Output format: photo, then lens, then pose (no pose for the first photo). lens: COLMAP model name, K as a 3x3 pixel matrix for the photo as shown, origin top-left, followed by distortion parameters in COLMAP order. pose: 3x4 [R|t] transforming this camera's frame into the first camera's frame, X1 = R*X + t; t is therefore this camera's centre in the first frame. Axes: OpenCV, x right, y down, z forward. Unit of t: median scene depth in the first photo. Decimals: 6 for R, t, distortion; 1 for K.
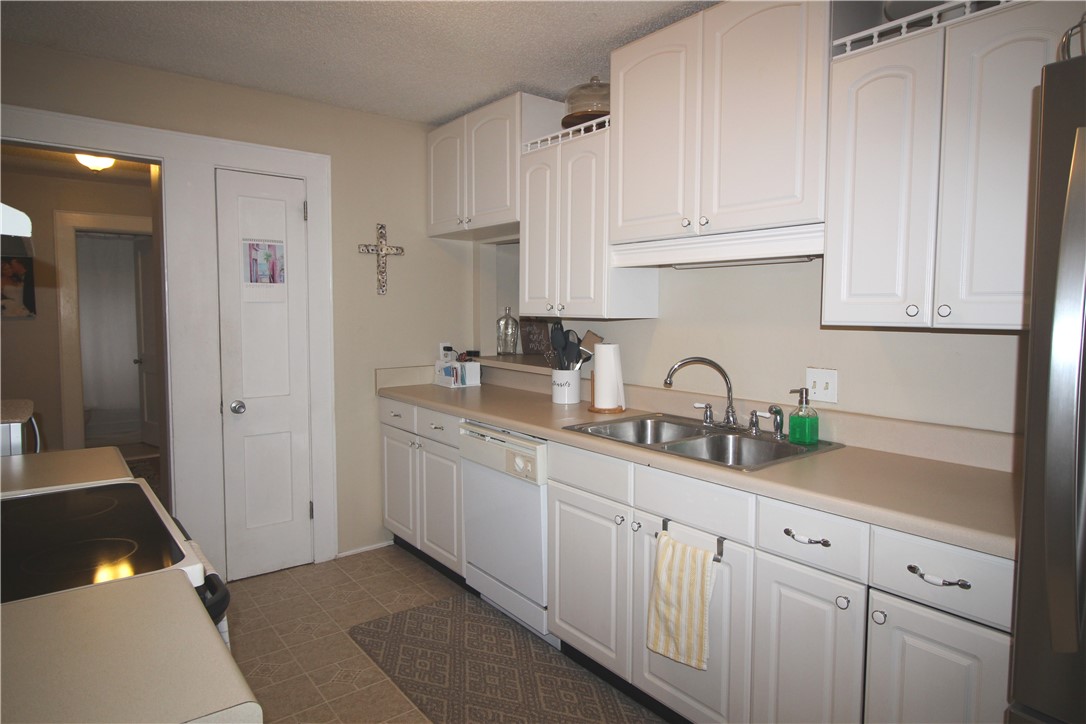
lens RADIAL K [[648.0, 0, 545.4], [0, 648.0, 347.8], [0, 0, 1]] dist [-0.000286, -0.001544]
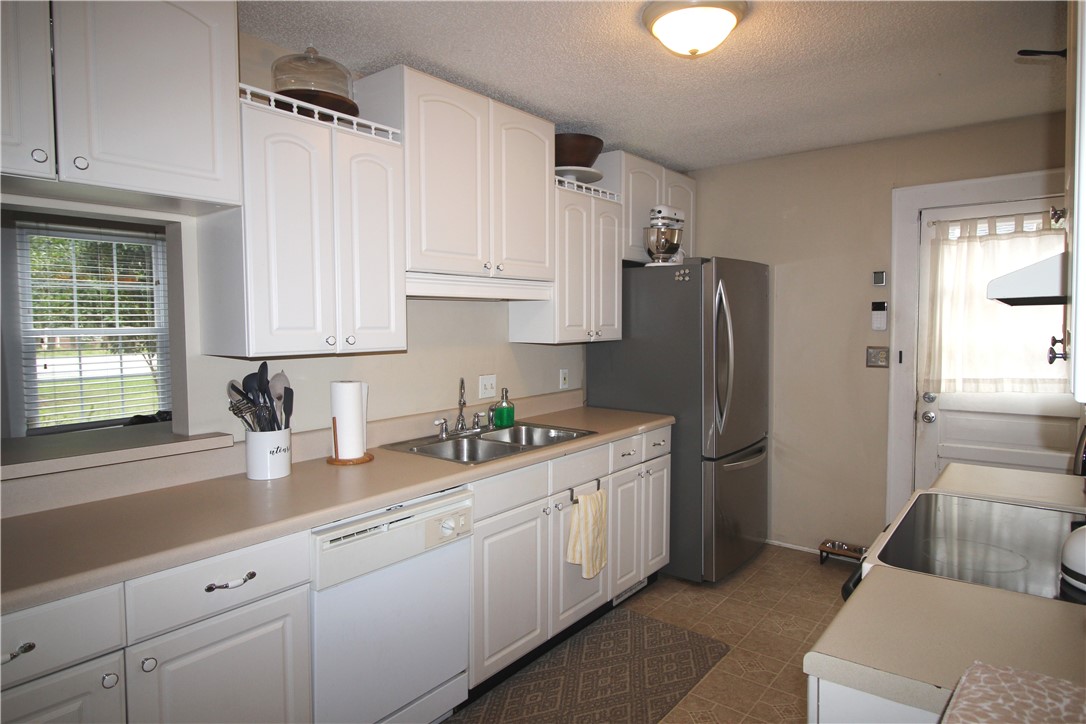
lens RADIAL K [[648.0, 0, 545.4], [0, 648.0, 347.8], [0, 0, 1]] dist [-0.000286, -0.001544]
pose [[-0.238967, -0.047264, 0.969877, -0.945751], [0.064793, 0.995813, 0.064492, -0.106101], [-0.968864, 0.078253, -0.234904, 1.138695]]
